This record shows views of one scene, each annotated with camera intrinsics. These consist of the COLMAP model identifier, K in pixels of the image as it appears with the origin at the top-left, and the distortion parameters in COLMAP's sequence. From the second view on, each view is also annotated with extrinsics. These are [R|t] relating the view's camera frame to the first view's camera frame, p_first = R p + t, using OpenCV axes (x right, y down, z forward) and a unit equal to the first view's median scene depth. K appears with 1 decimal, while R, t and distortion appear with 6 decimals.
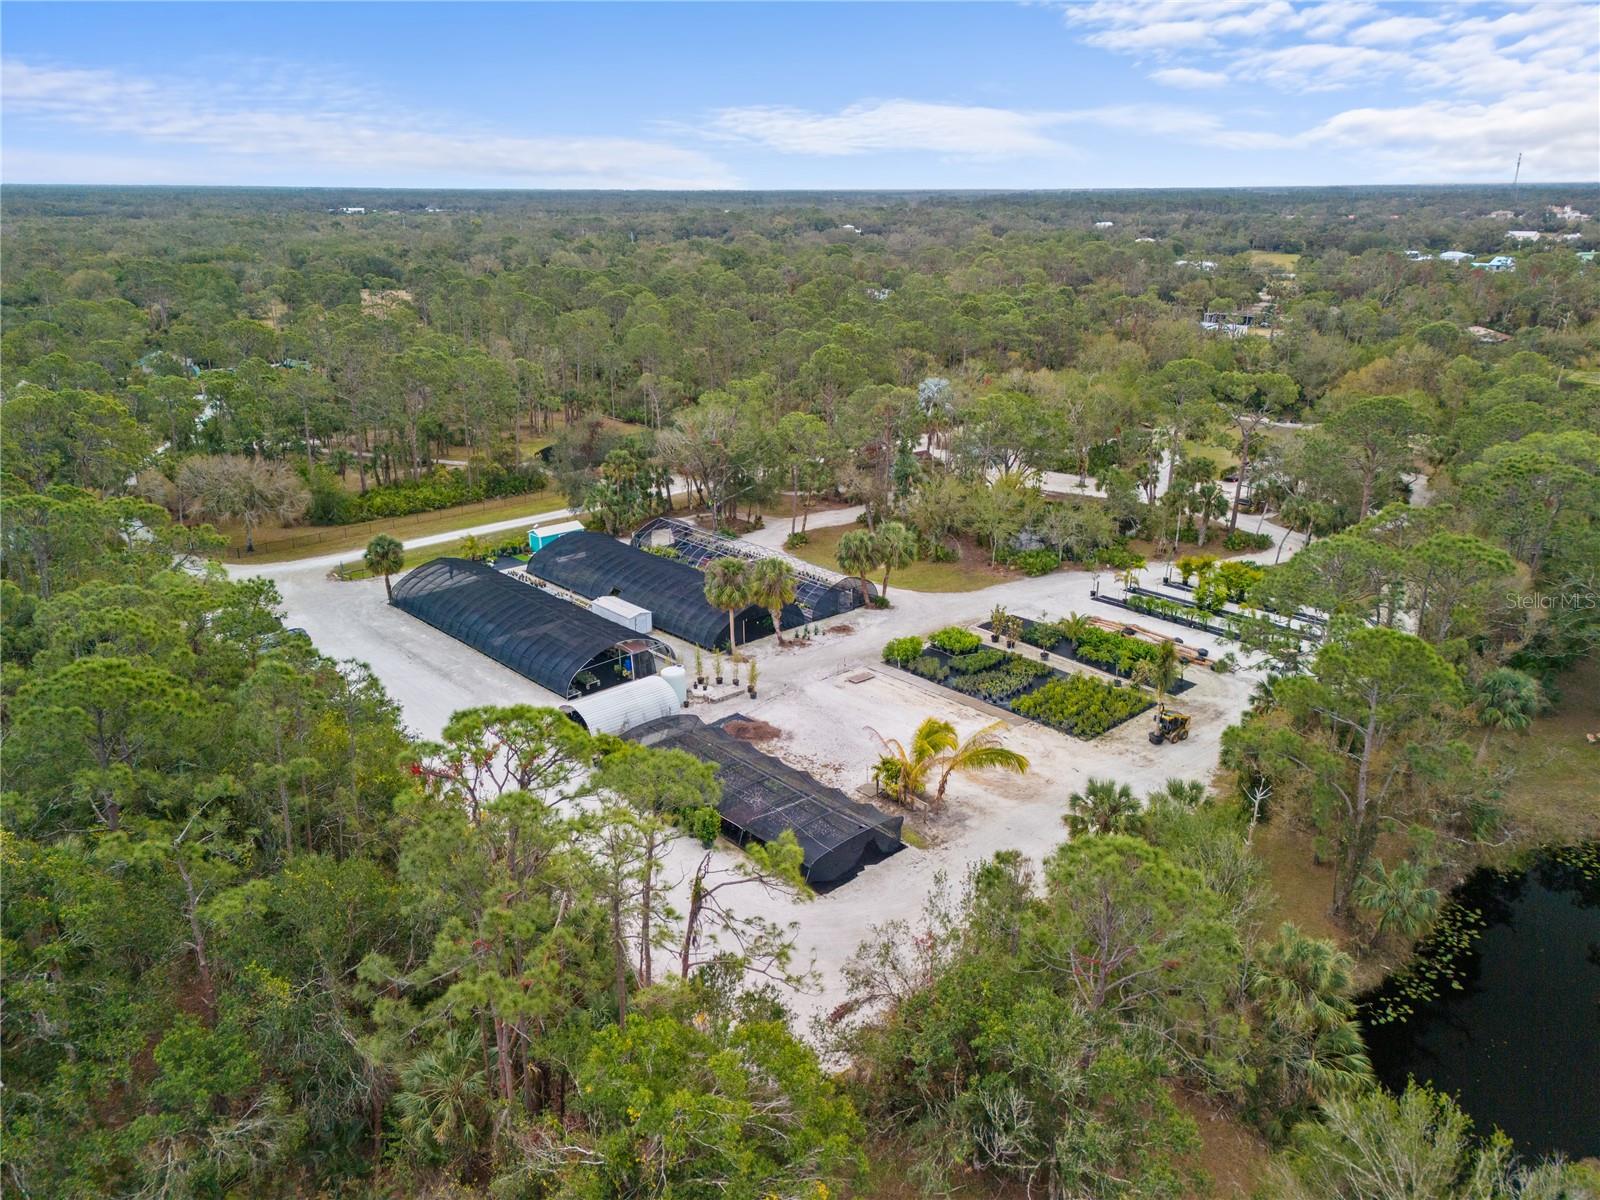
lens RADIAL K [[1194.8, 0, 810.2], [0, 1194.8, 600.0], [0, 0, 1]] dist [0.113149, -0.131296]
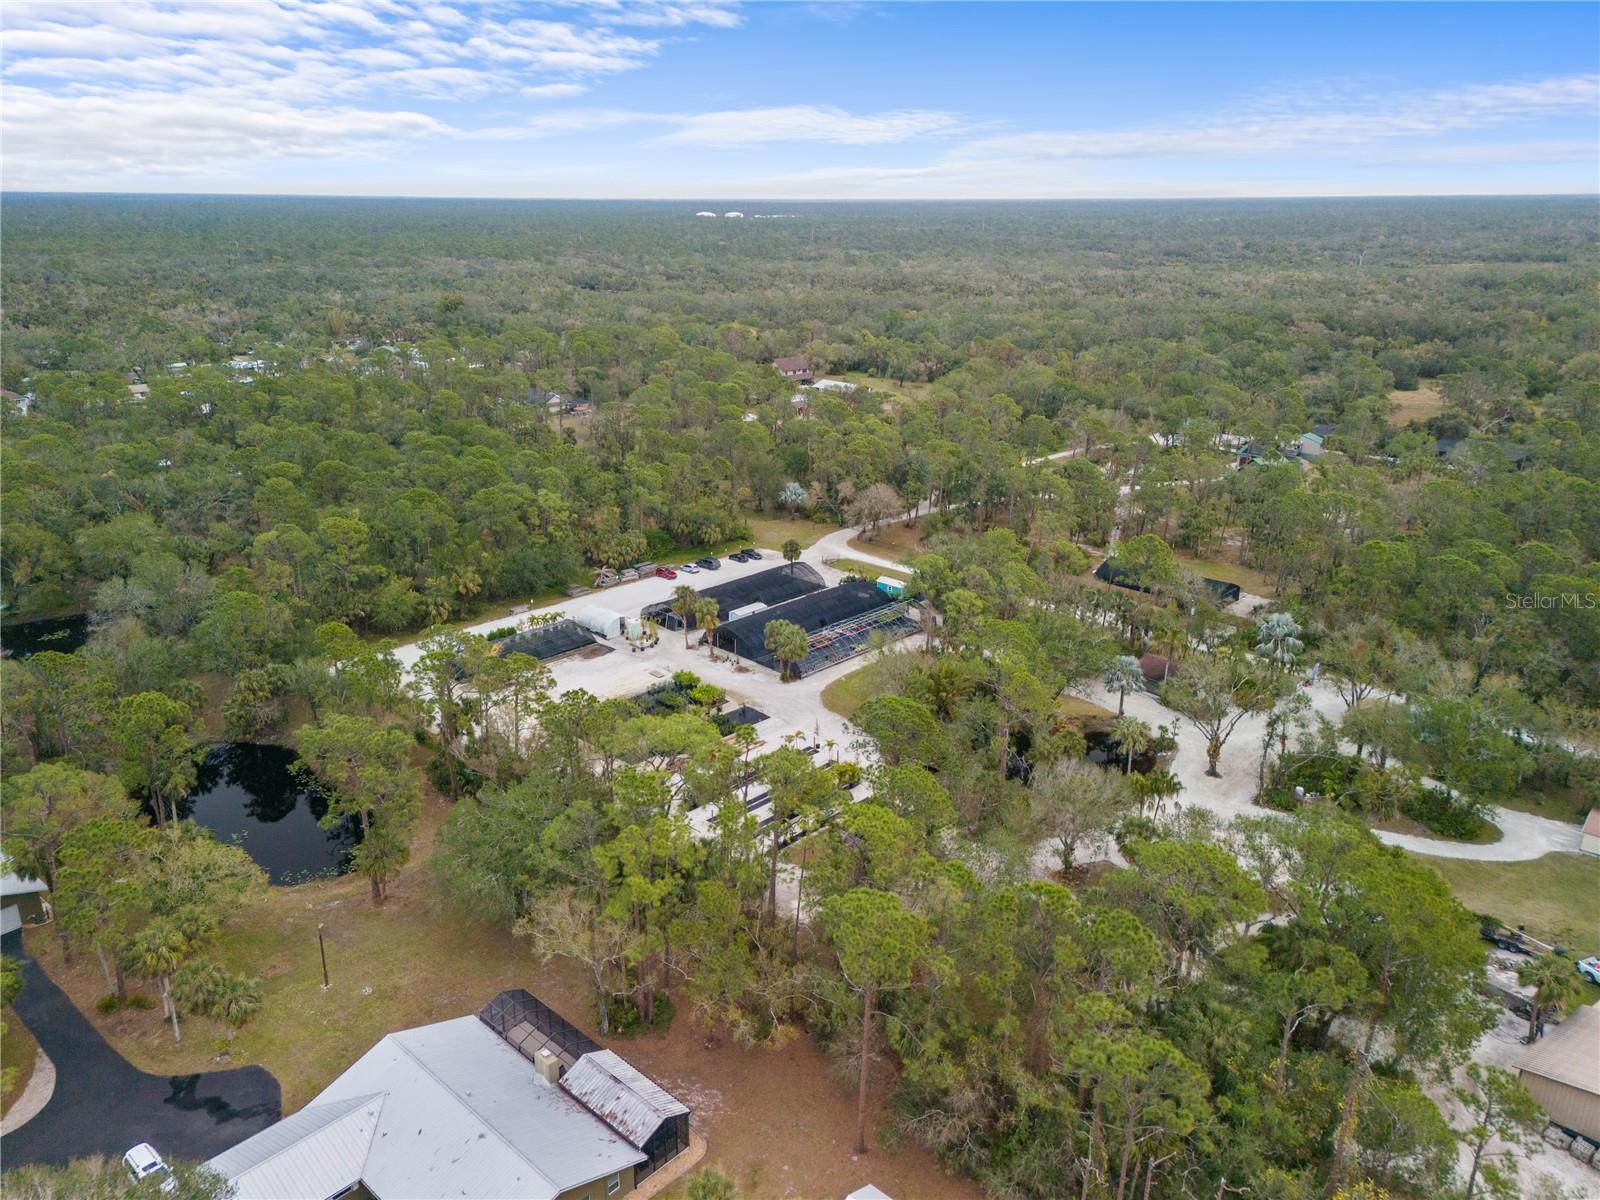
lens RADIAL K [[1154.7, 0, 800.0], [0, 1154.7, 600.0], [0, 0, 1]] dist [0.046812, -0.007514]
pose [[0.047544, 0.322357, -0.945423, 1.435744], [-0.323113, 0.900569, 0.290815, -0.522953], [0.945165, 0.291652, 0.146974, 0.851722]]
